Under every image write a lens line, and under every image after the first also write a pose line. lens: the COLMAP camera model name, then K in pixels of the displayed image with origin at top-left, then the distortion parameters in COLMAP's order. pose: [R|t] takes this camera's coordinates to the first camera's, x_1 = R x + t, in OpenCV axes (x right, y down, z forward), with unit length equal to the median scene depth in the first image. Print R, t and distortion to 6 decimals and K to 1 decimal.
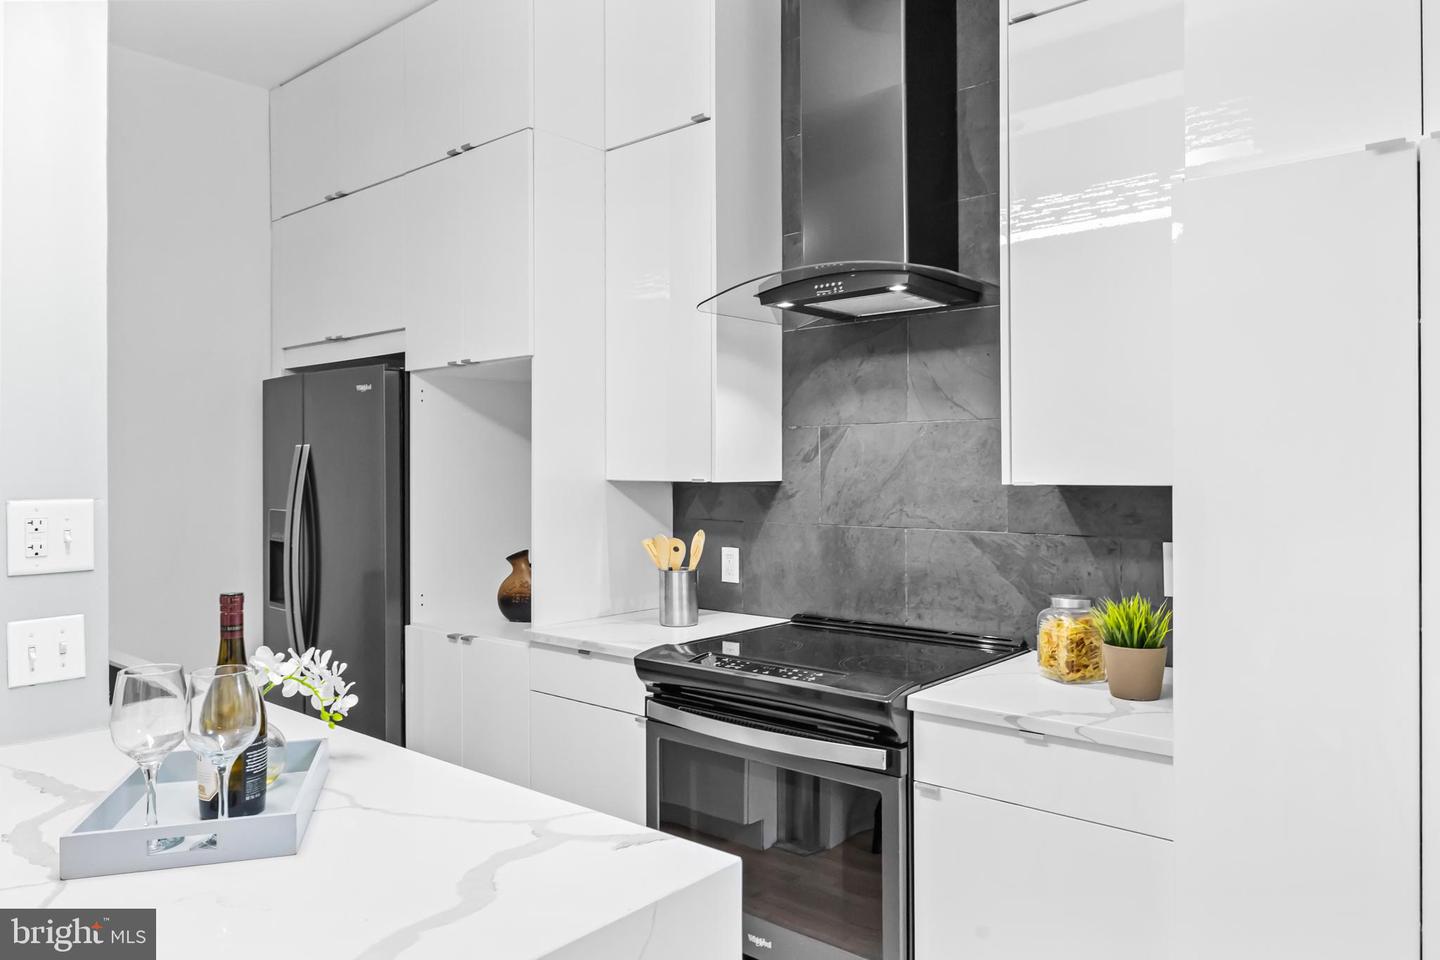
lens RADIAL K [[969.7, 0, 720.6], [0, 969.7, 465.8], [0, 0, 1]] dist [-0.002743, -0.001410]
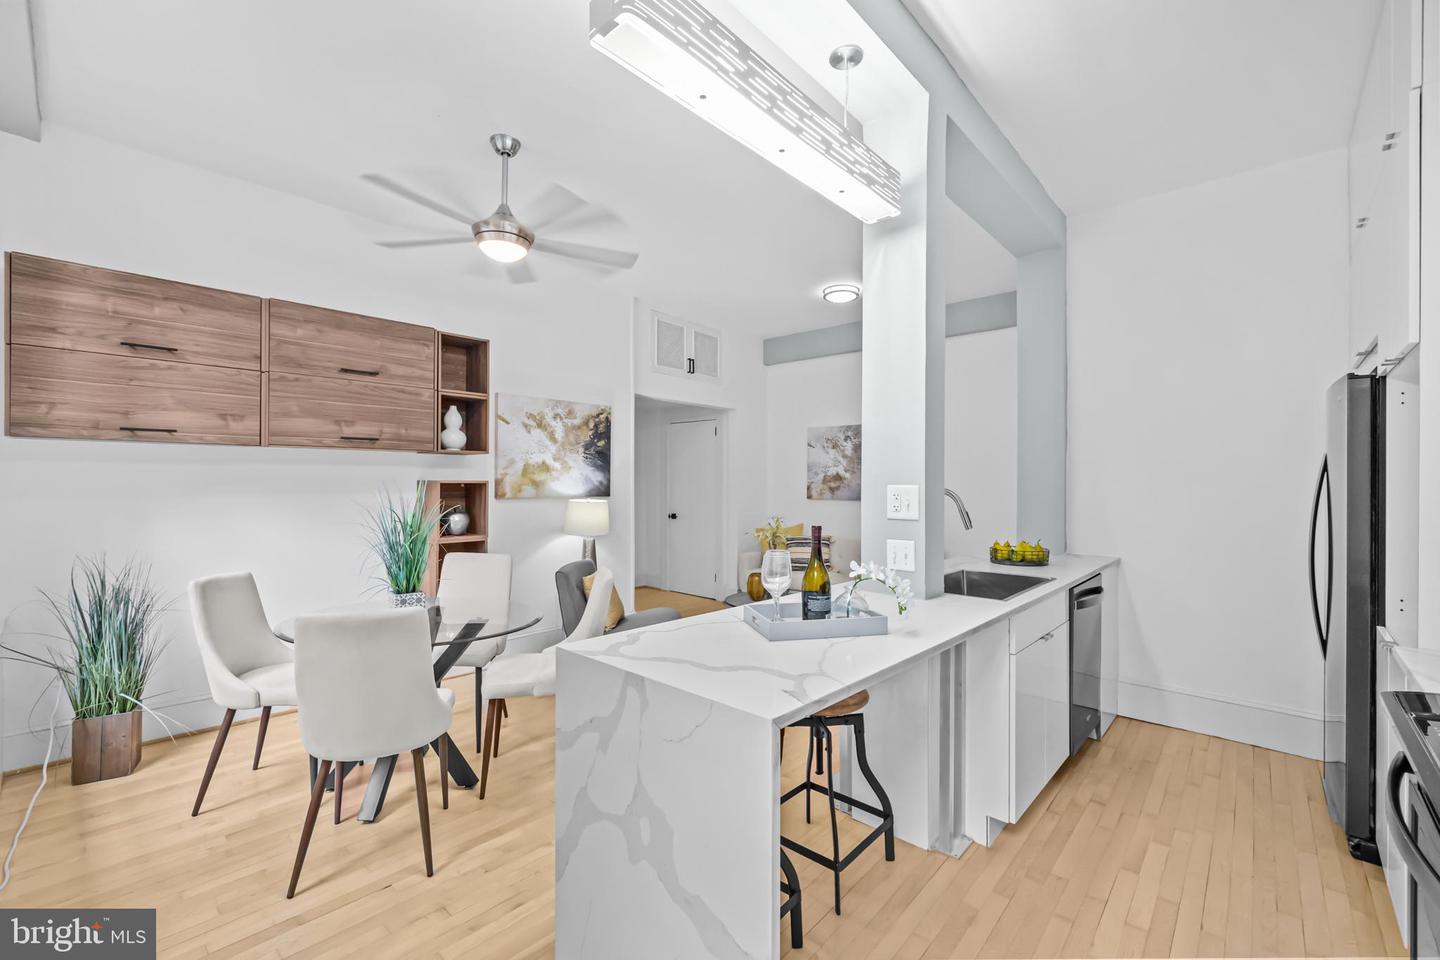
lens RADIAL K [[603.8, 0, 720.0], [0, 603.8, 480.0], [0, 0, 1]] dist [0.001528, -0.000418]
pose [[-0.031549, 0.004318, -0.999493, 0.393074], [-0.002334, 0.999988, 0.004394, 0.012012], [0.999499, 0.002472, -0.031539, 0.388968]]
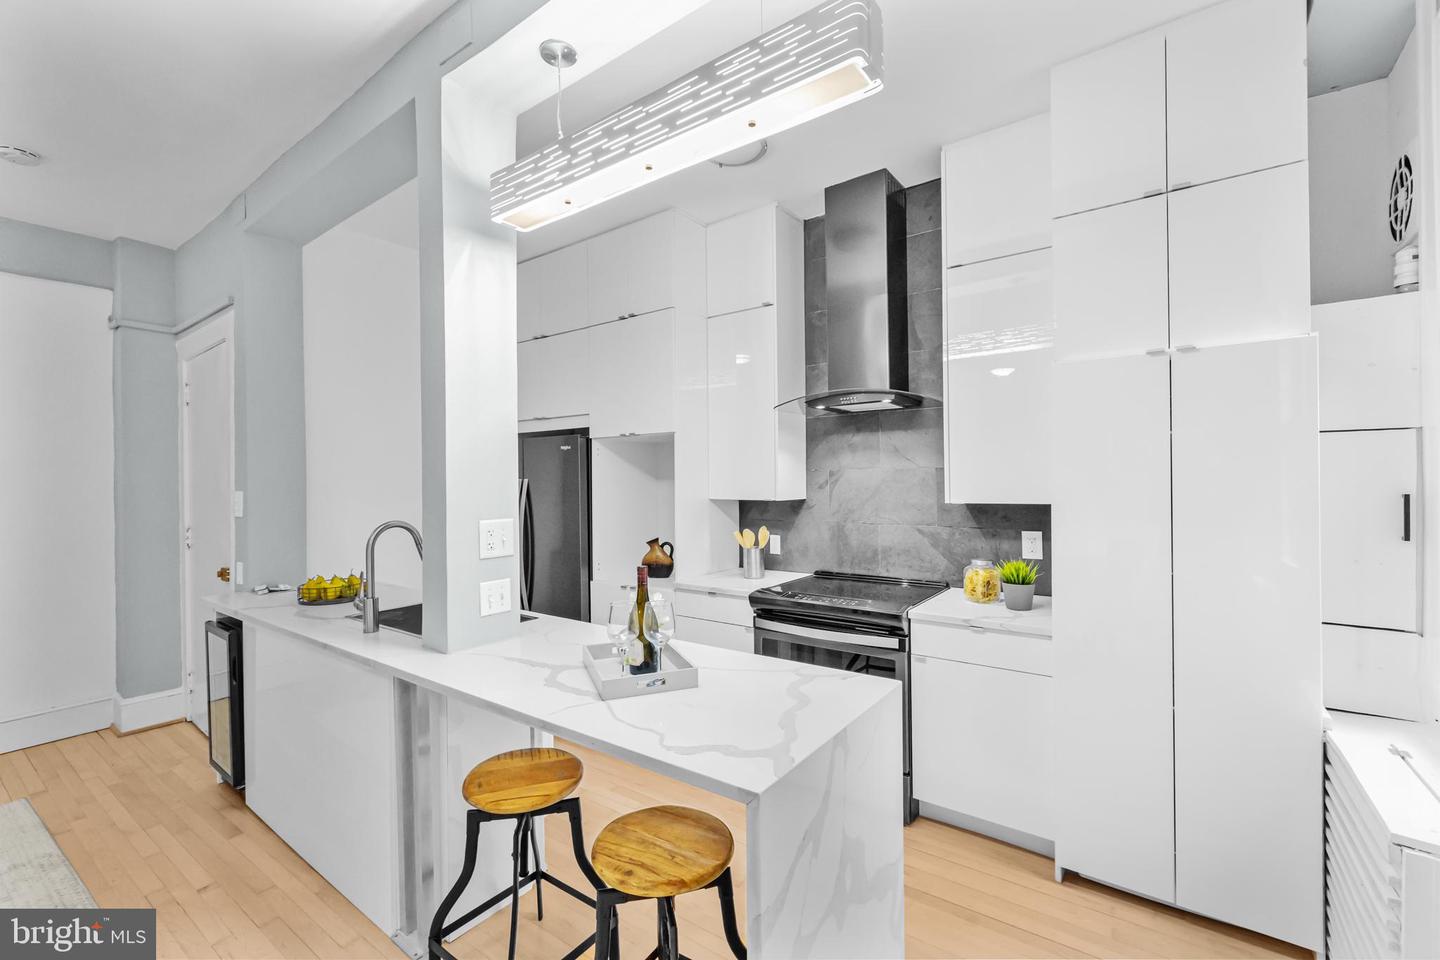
lens RADIAL K [[603.8, 0, 720.0], [0, 603.8, 480.0], [0, 0, 1]] dist [0.001528, -0.000418]
pose [[0.996861, -0.006983, 0.078863, -0.206273], [0.006721, 0.999971, 0.003581, -0.027607], [-0.078885, -0.003040, 0.996879, -0.145688]]
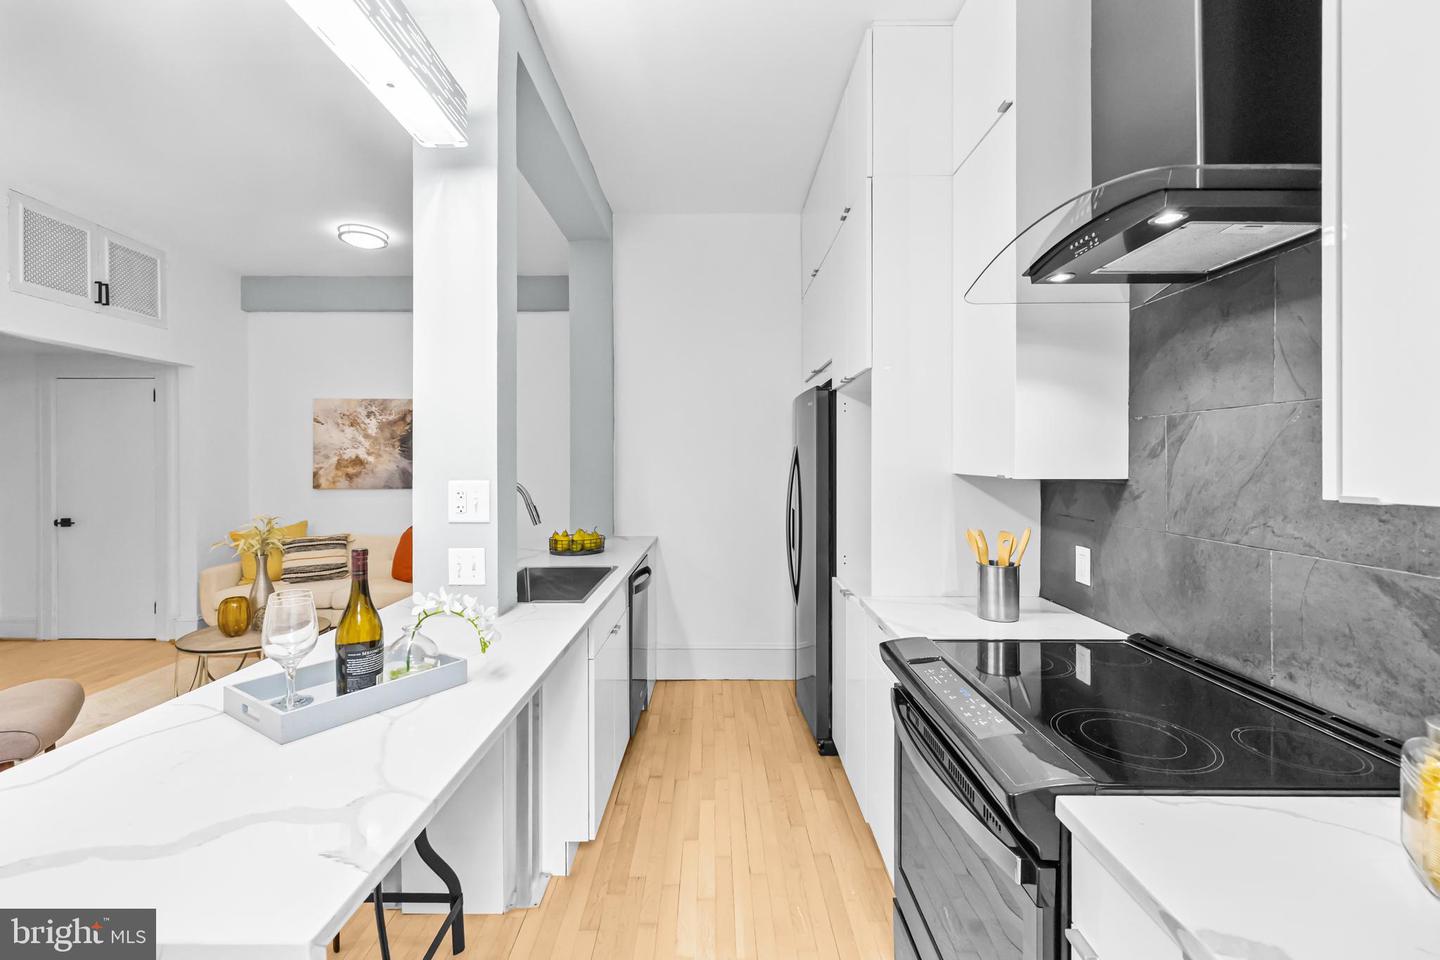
lens RADIAL K [[612.2, 0, 718.4], [0, 612.2, 460.8], [0, 0, 1]] dist [0.002936, -0.000332]
pose [[0.648782, 0.005409, -0.760955, 0.265661], [-0.000619, 0.999978, 0.006580, -0.004885], [0.760974, -0.003797, 0.648771, 0.380058]]
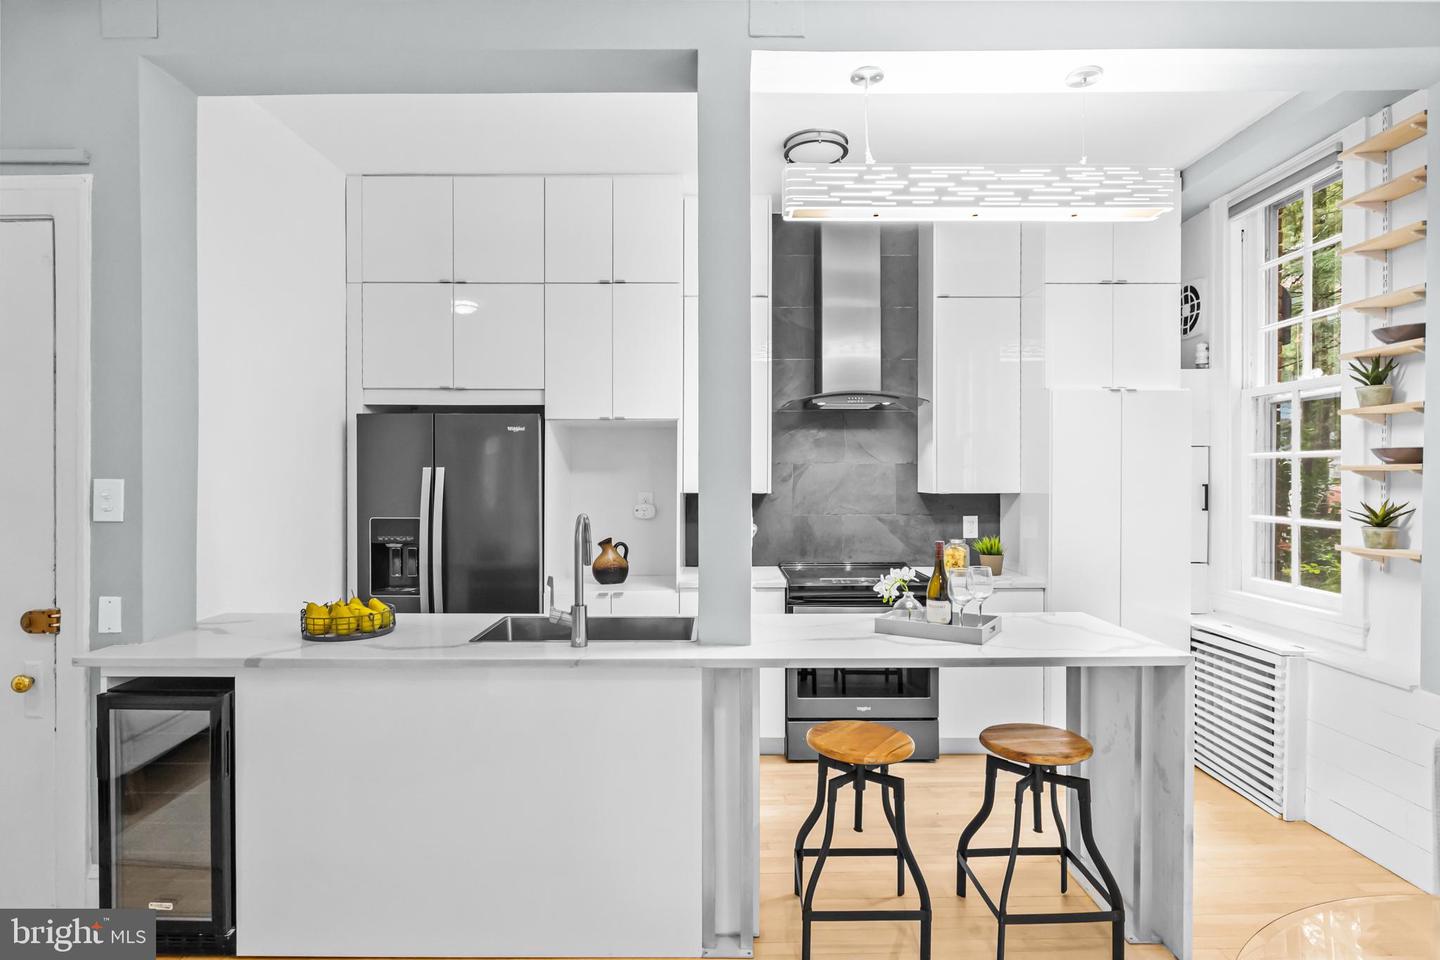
lens RADIAL K [[767.7, 0, 720.0], [0, 767.7, 480.0], [0, 0, 1]] dist [-0.001325, 0.000275]
pose [[0.759192, 0.000782, 0.650867, -1.035839], [-0.005546, 0.999971, 0.005268, -0.015629], [-0.650843, -0.007609, 0.759174, -0.057904]]
